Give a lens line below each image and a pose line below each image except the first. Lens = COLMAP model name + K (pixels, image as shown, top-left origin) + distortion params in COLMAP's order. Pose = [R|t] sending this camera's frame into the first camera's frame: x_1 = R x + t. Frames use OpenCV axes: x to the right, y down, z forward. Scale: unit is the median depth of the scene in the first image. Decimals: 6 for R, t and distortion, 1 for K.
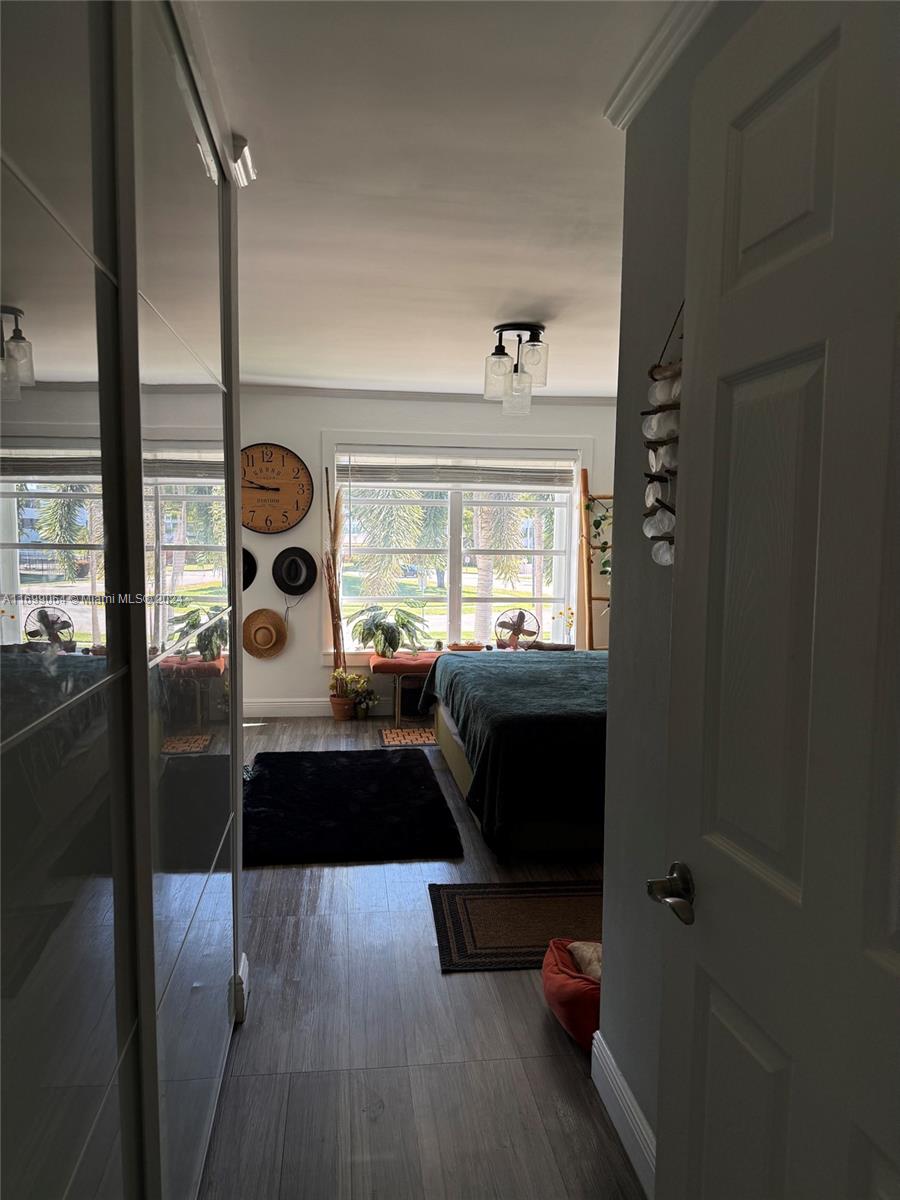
lens RADIAL K [[845.4, 0, 435.4], [0, 845.4, 610.1], [0, 0, 1]] dist [0.090321, -0.124357]
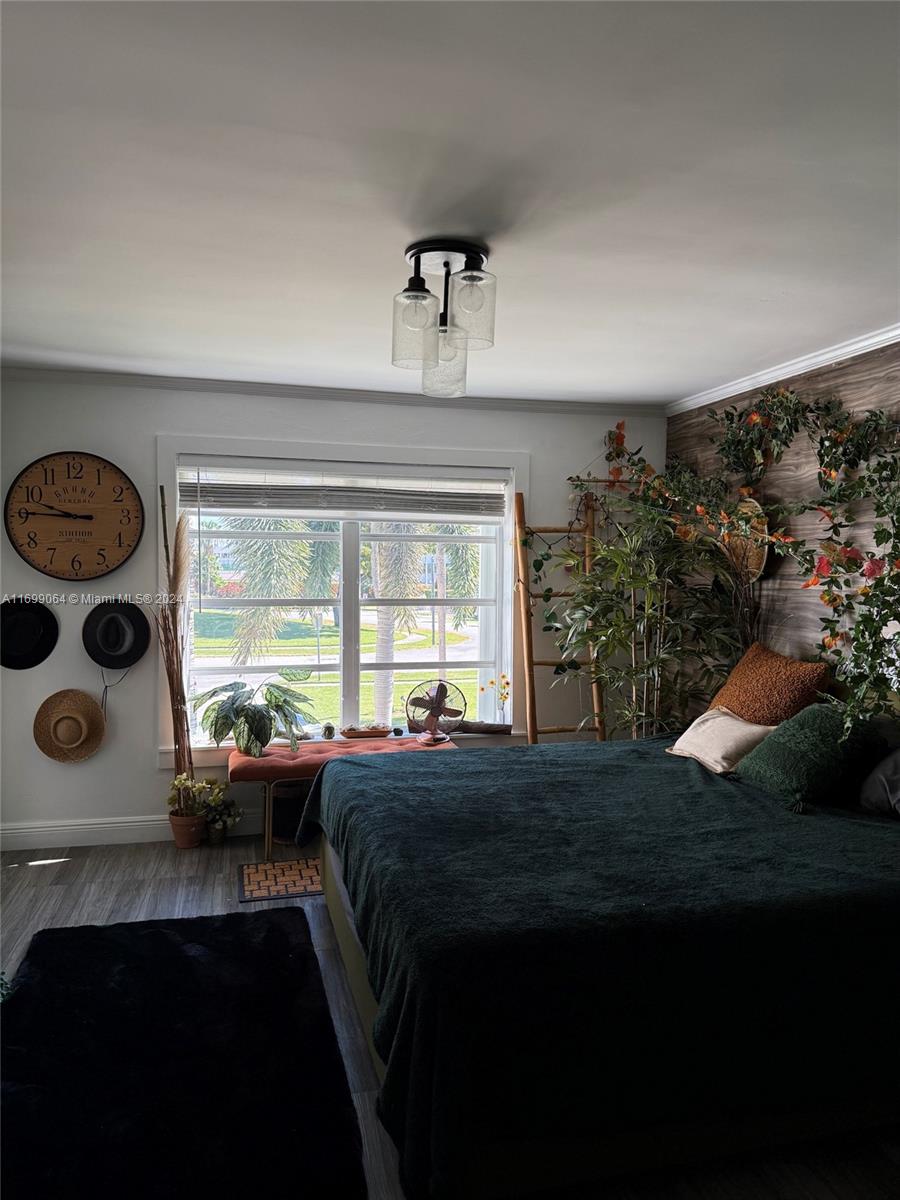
lens RADIAL K [[845.4, 0, 447.5], [0, 845.4, 603.6], [0, 0, 1]] dist [0.090321, -0.124357]
pose [[0.990840, -0.010765, 0.134610, 0.008723], [0.017359, 0.998701, -0.047909, -0.032623], [-0.133919, 0.049807, 0.989740, 0.269202]]
